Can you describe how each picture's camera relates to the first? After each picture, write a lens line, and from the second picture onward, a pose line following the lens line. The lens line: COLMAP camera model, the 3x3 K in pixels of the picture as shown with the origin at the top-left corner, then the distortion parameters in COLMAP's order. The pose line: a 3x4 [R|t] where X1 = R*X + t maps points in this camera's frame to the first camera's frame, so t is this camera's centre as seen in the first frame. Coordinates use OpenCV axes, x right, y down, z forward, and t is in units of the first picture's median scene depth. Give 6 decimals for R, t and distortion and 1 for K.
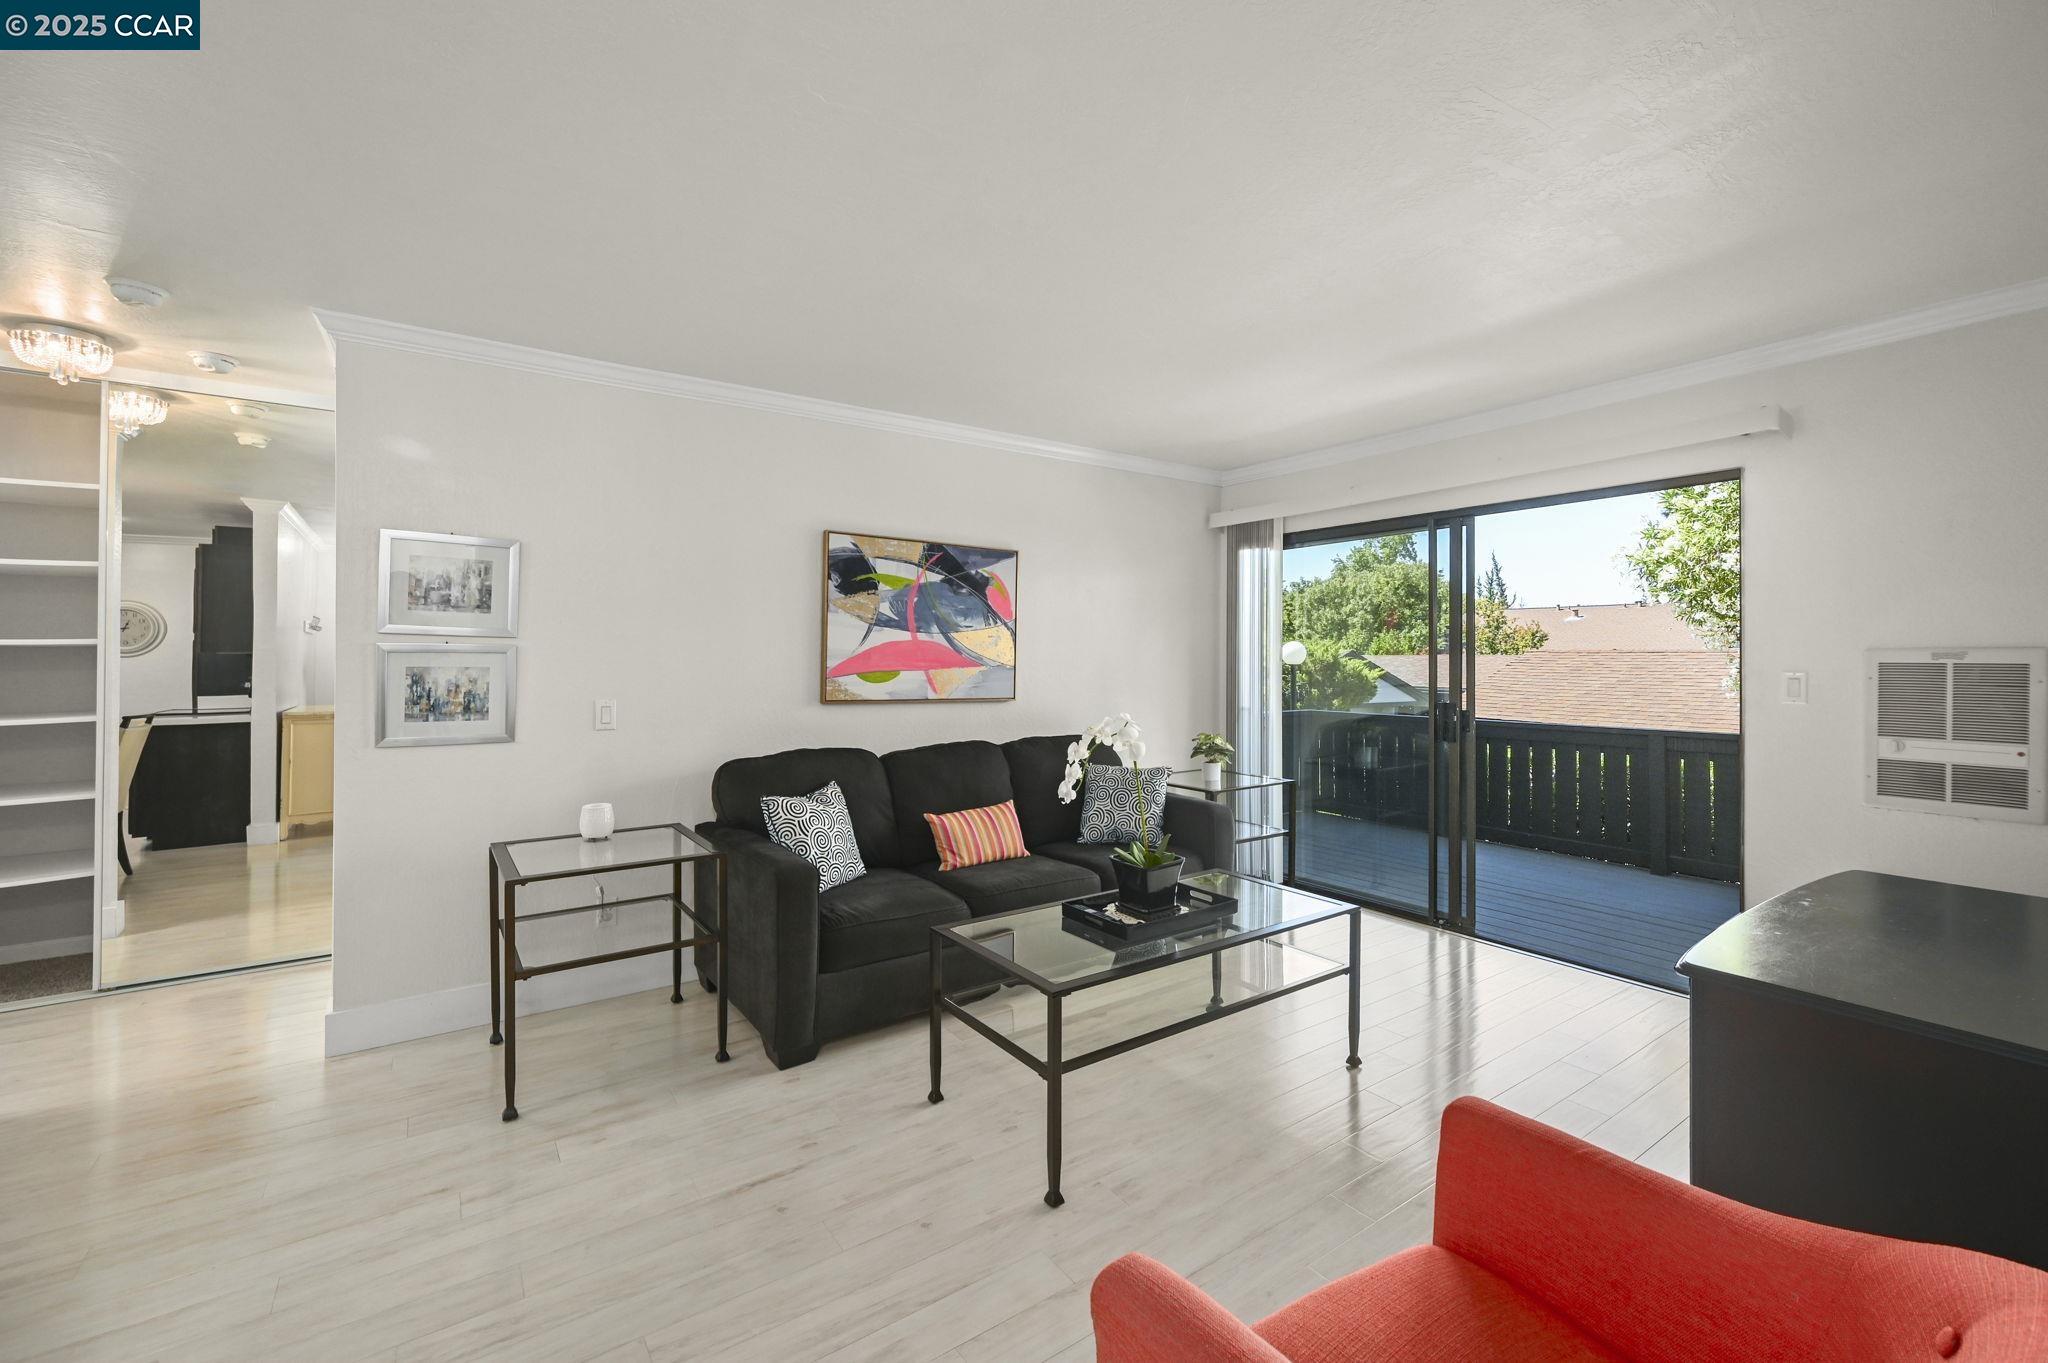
lens RADIAL K [[842.5, 0, 1033.1], [0, 842.5, 658.3], [0, 0, 1]] dist [-0.000220, 0.000017]
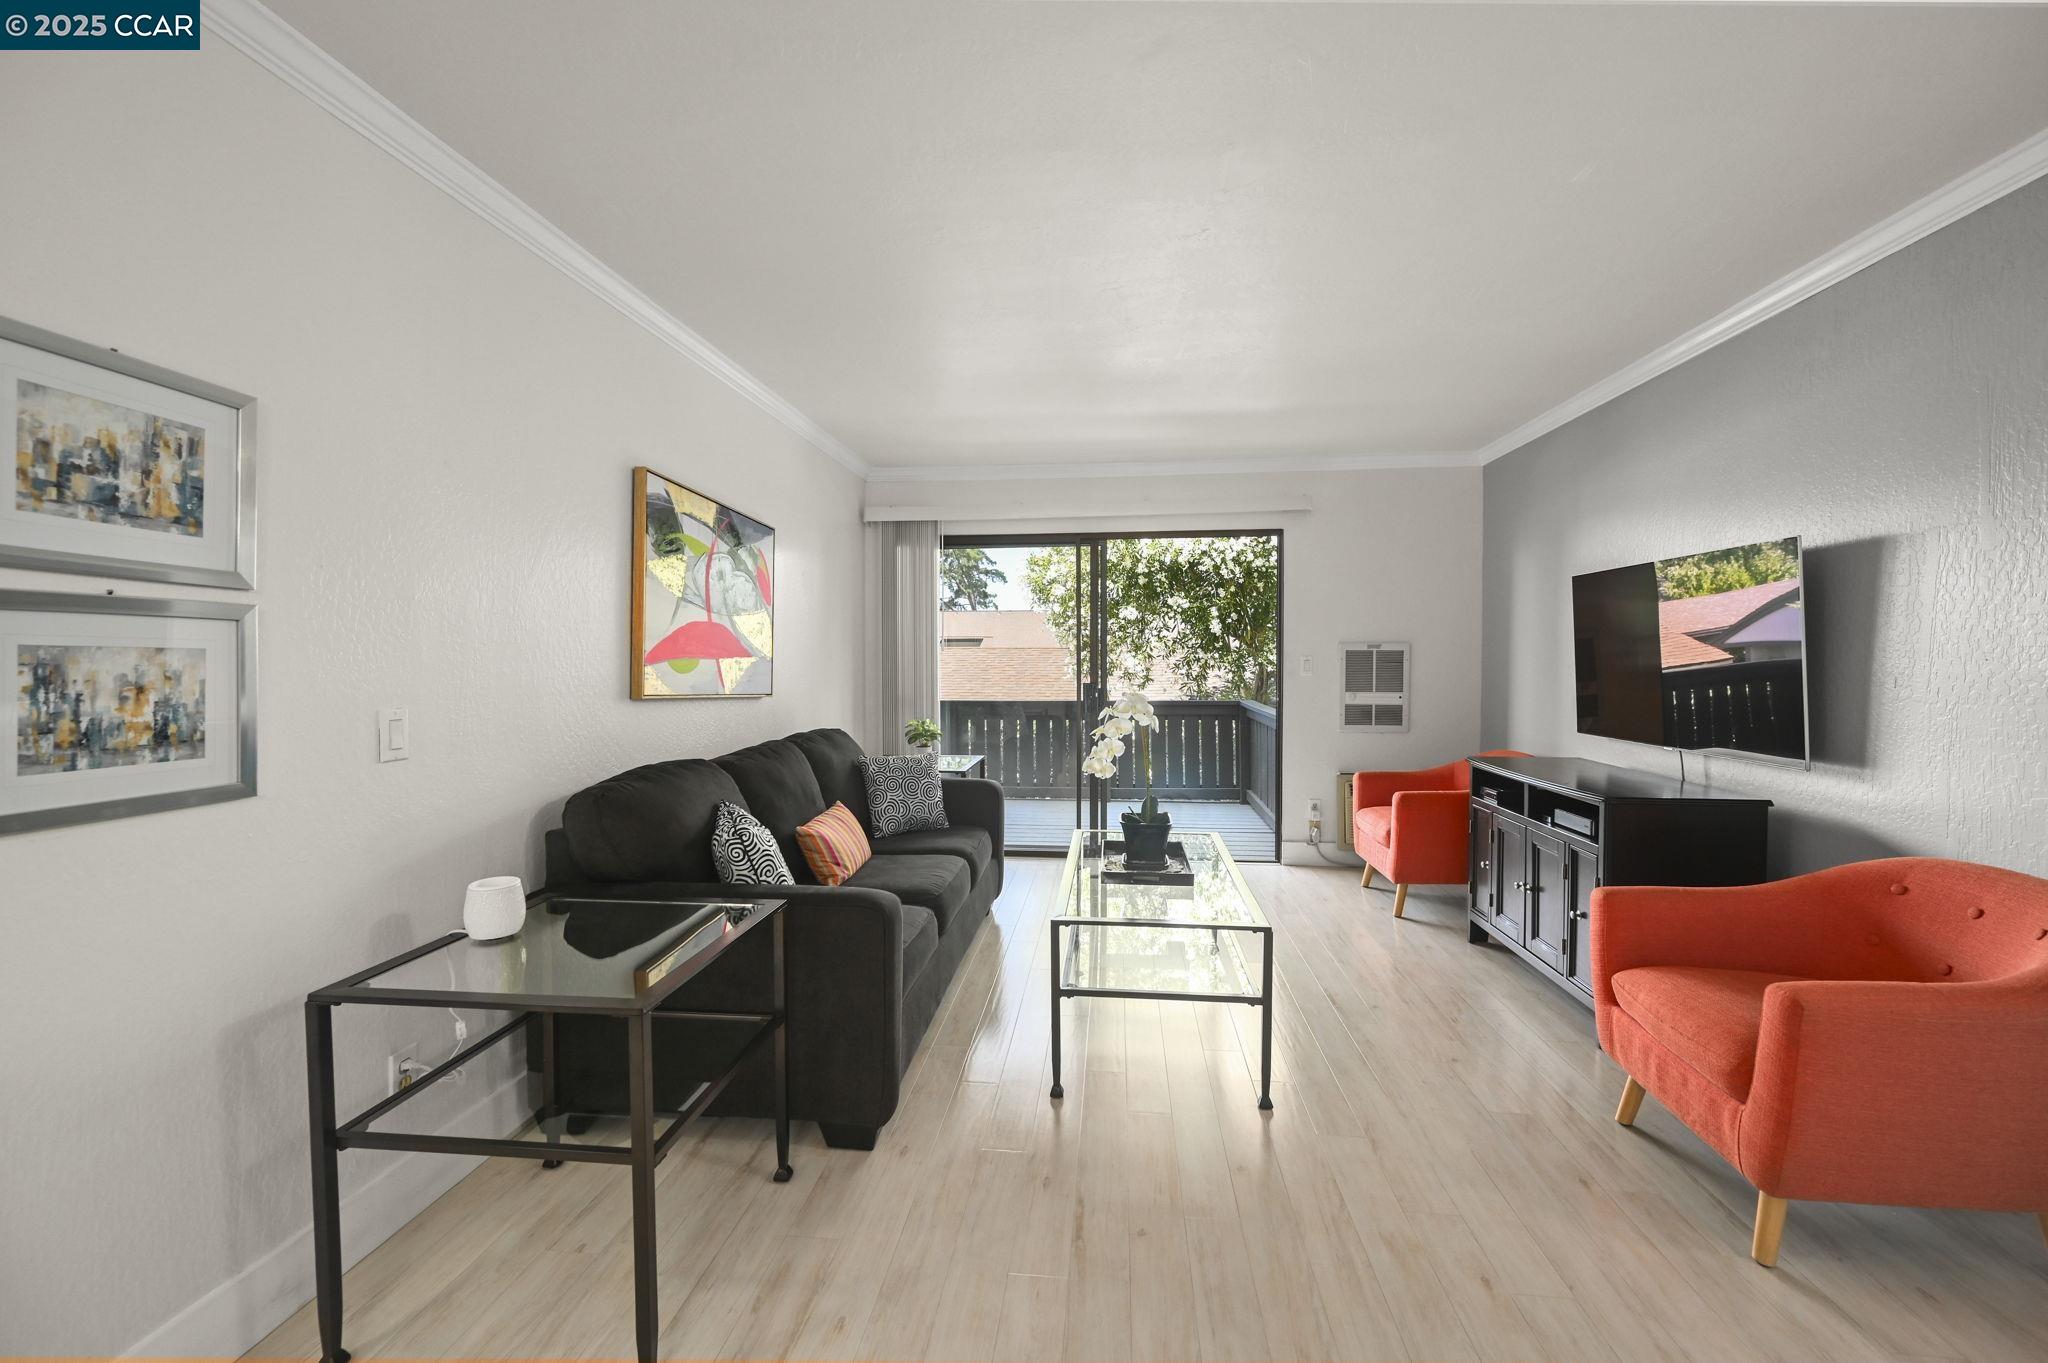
lens RADIAL K [[817.2, 0, 1024.0], [0, 817.2, 681.5], [0, 0, 1]] dist [0.000328, 0.000519]
pose [[0.669759, -0.024240, 0.742183, -0.546563], [0.001516, 0.999510, 0.031276, 0.012474], [-0.742577, -0.019822, 0.669467, 0.269536]]
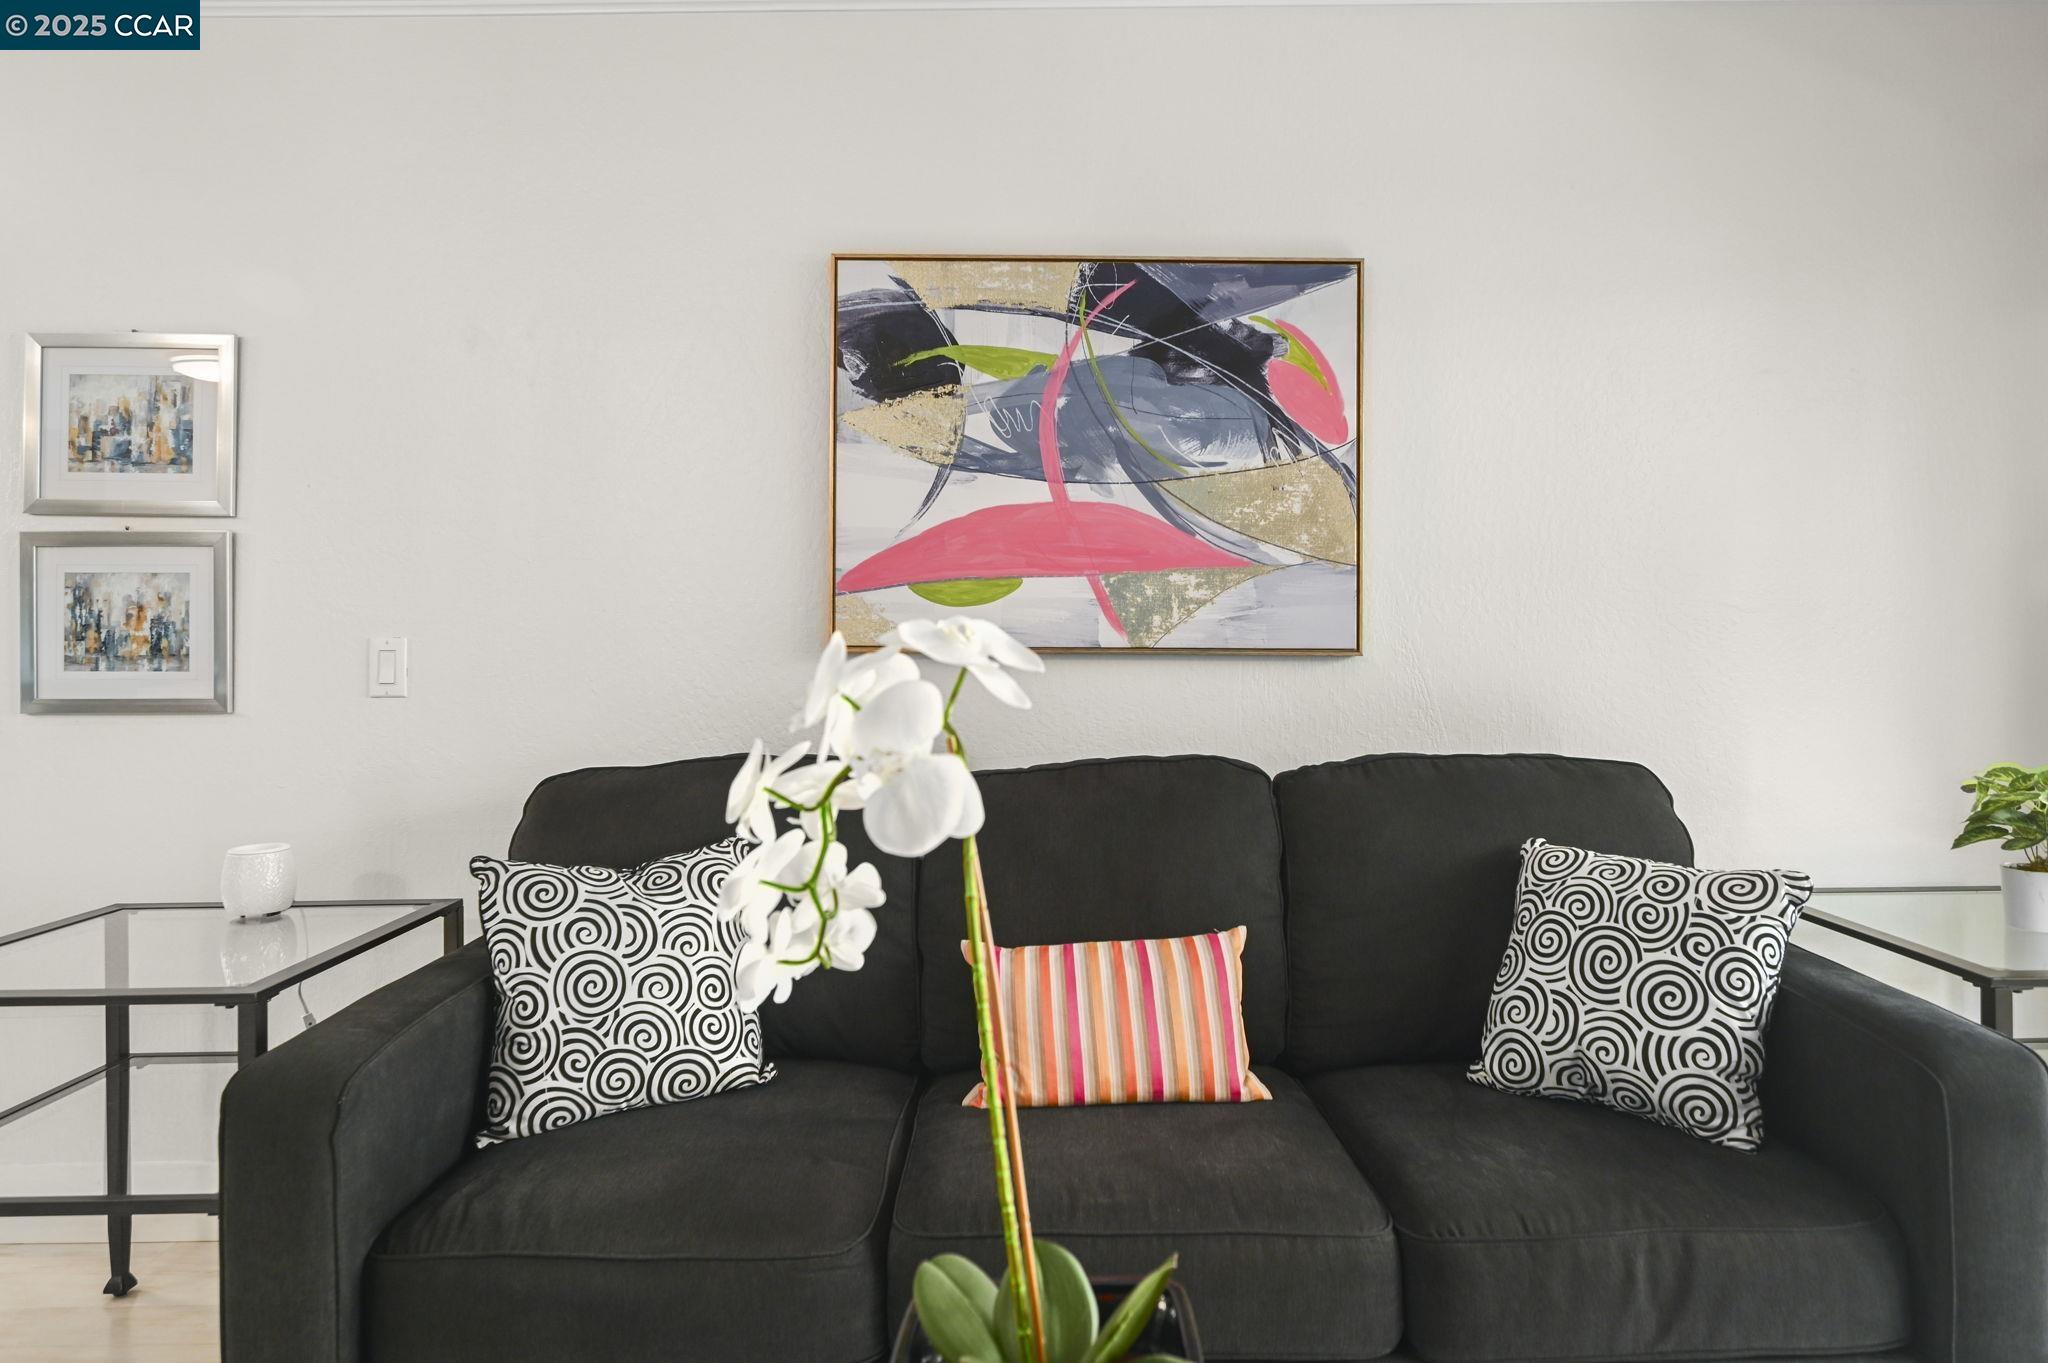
lens RADIAL K [[1253.5, 0, 1026.7], [0, 1253.5, 628.7], [0, 0, 1]] dist [-0.000783, -0.002146]
pose [[0.822177, -0.017083, -0.568976, 0.200210], [0.010222, 0.999831, -0.015248, 0.051357], [0.569140, 0.006720, 0.822213, 0.520419]]
